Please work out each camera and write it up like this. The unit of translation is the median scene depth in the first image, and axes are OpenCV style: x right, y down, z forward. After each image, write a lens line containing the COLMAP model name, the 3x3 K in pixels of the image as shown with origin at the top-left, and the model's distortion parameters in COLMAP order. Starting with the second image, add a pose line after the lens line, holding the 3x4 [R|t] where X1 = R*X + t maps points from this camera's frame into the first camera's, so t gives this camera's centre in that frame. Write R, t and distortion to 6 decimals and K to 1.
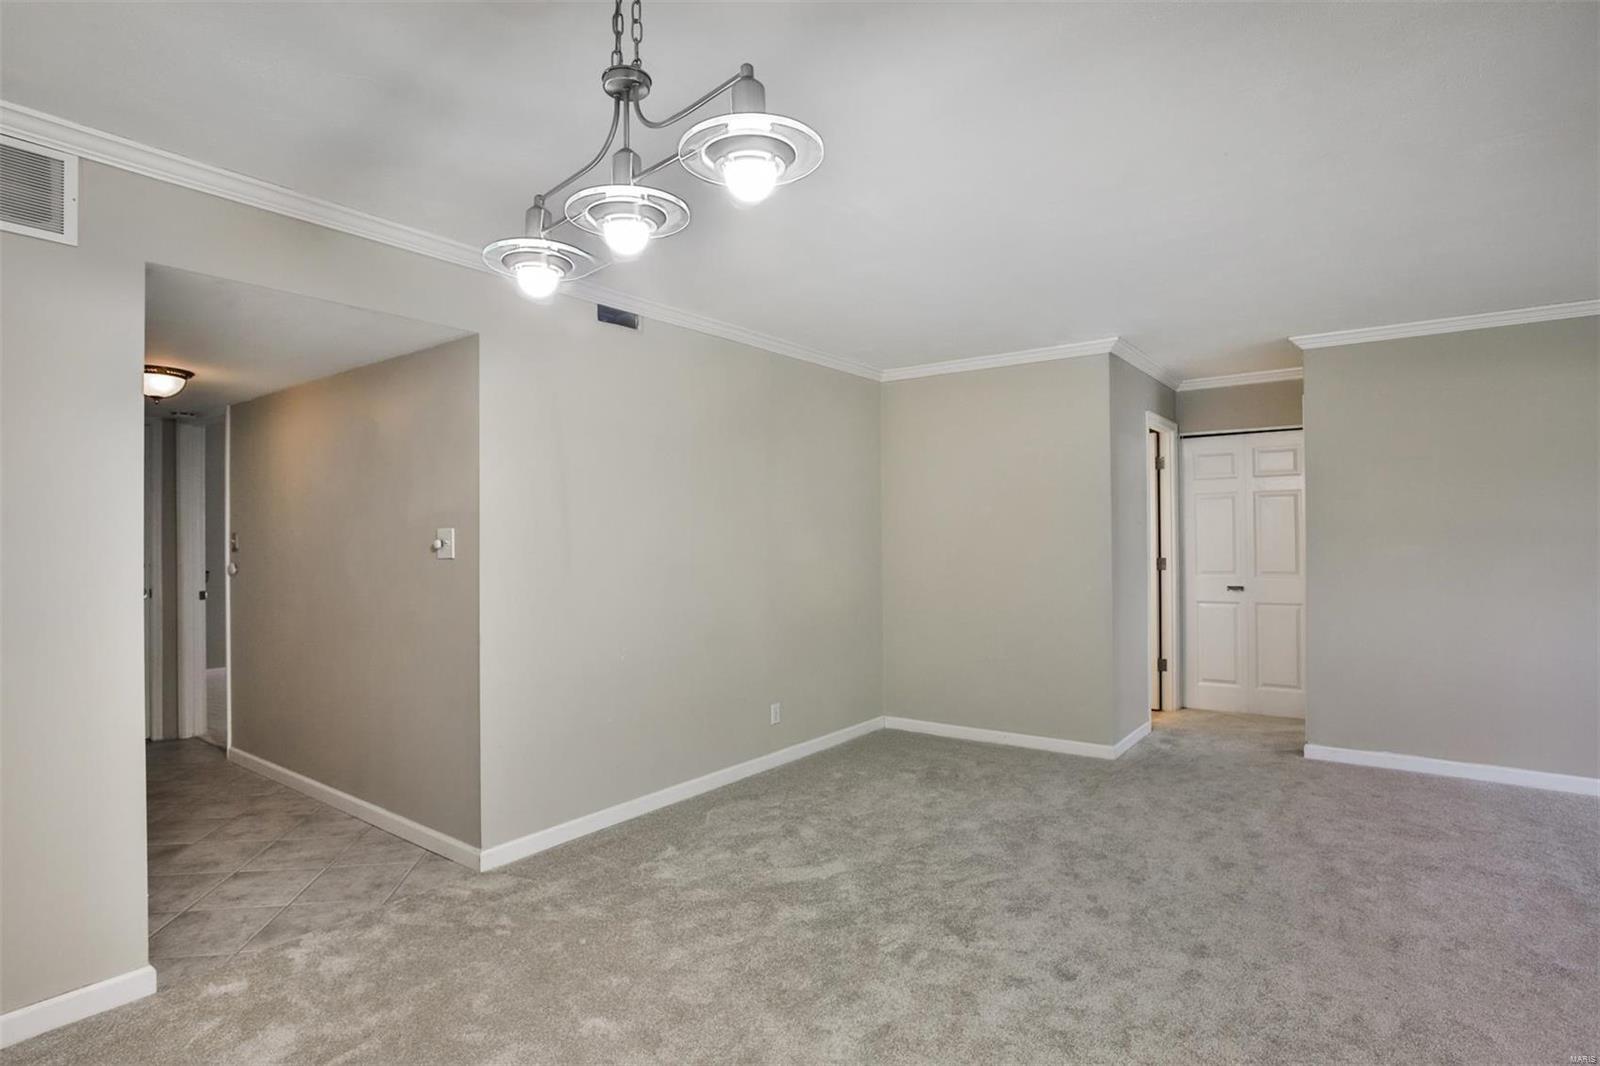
lens RADIAL K [[830.4, 0, 799.3], [0, 830.4, 539.3], [0, 0, 1]] dist [-0.058477, 0.035117]
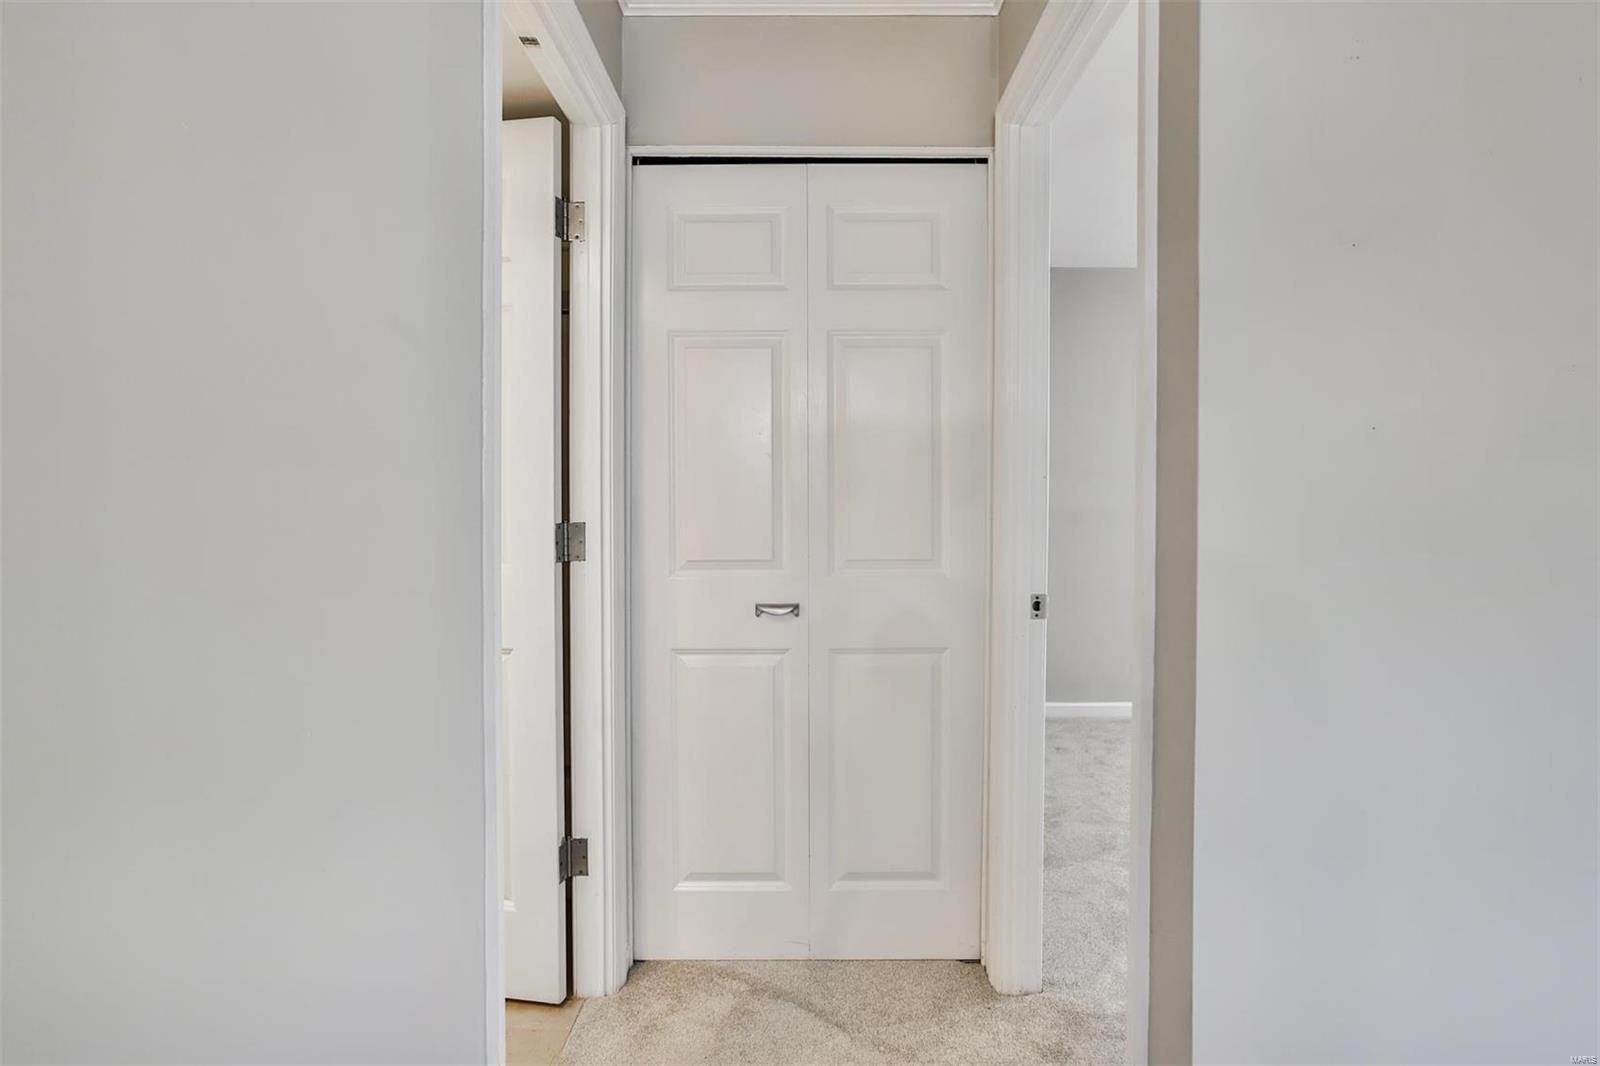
lens RADIAL K [[830.4, 0, 799.3], [0, 830.4, 539.3], [0, 0, 1]] dist [-0.058477, 0.035117]
pose [[0.806106, -0.000734, 0.591770, 0.324569], [-0.008444, 0.999883, 0.012743, 0.024618], [-0.591711, -0.015269, 0.806006, 0.694735]]
